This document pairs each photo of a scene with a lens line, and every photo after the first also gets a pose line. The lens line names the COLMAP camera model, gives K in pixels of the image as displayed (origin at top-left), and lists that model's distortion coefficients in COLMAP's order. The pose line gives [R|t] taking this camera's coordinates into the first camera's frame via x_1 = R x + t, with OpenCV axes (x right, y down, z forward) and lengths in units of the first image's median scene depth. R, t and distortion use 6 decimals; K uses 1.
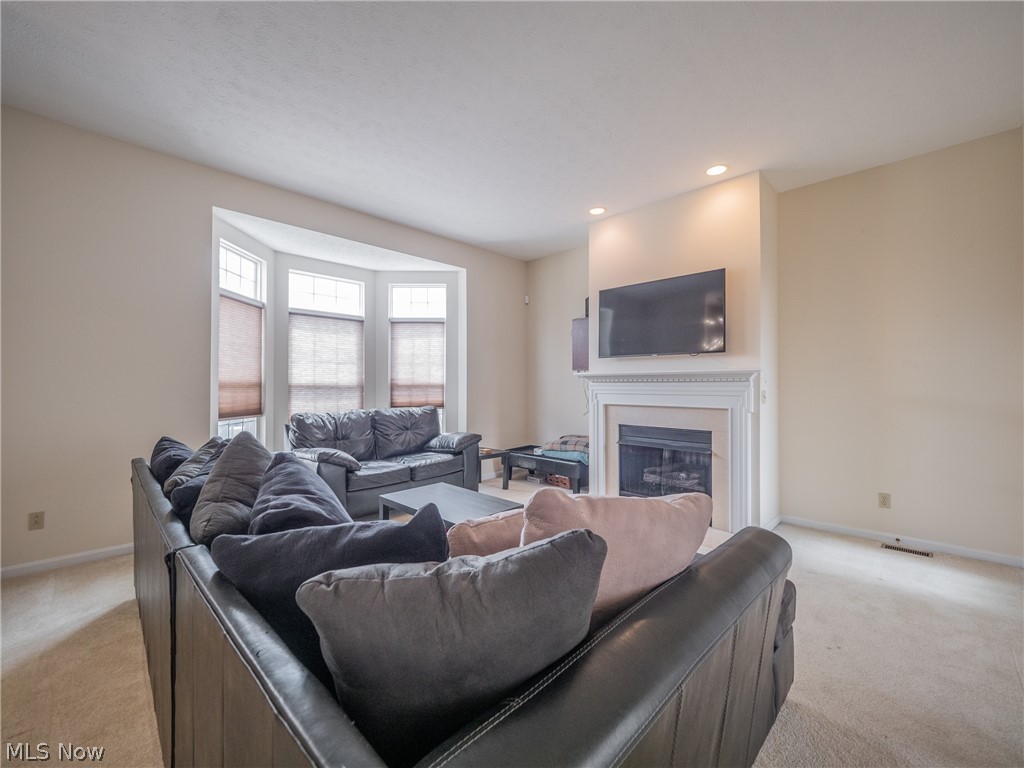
lens RADIAL K [[440.0, 0, 514.5], [0, 440.0, 384.2], [0, 0, 1]] dist [-0.002290, -0.000067]
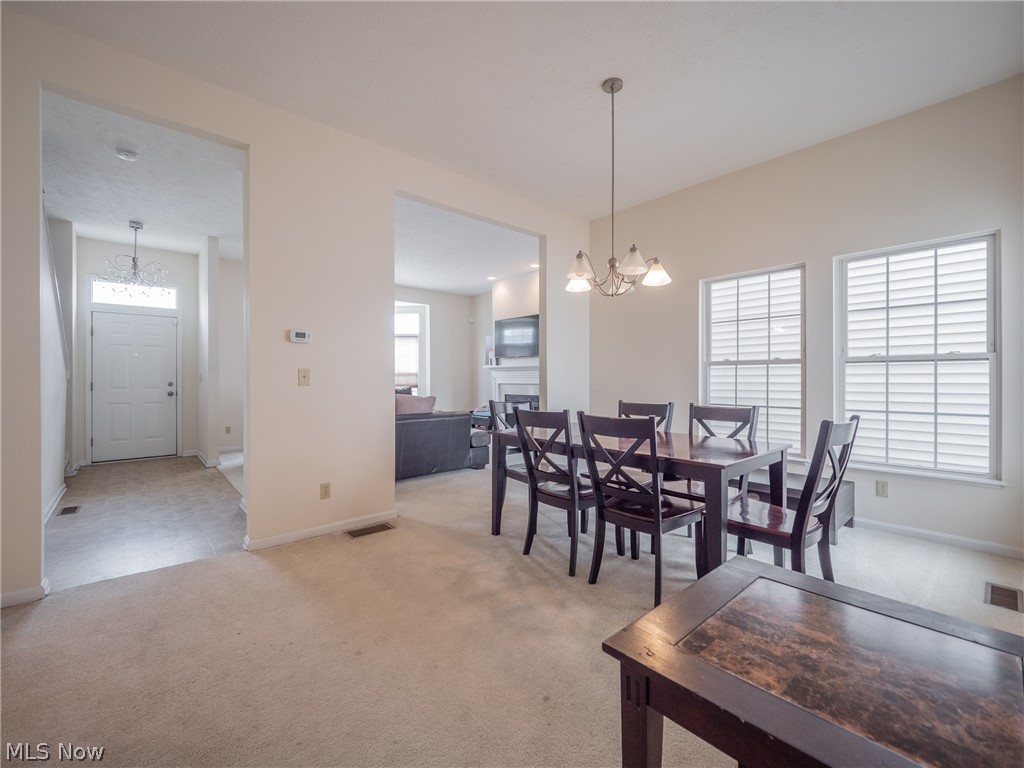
lens RADIAL K [[440.0, 0, 506.7], [0, 440.0, 380.1], [0, 0, 1]] dist [-0.002290, -0.000067]
pose [[0.997722, 0.002100, -0.067420, 0.292285], [-0.002109, 0.999998, -0.000072, 0.025786], [0.067419, 0.000214, 0.997725, -0.642298]]
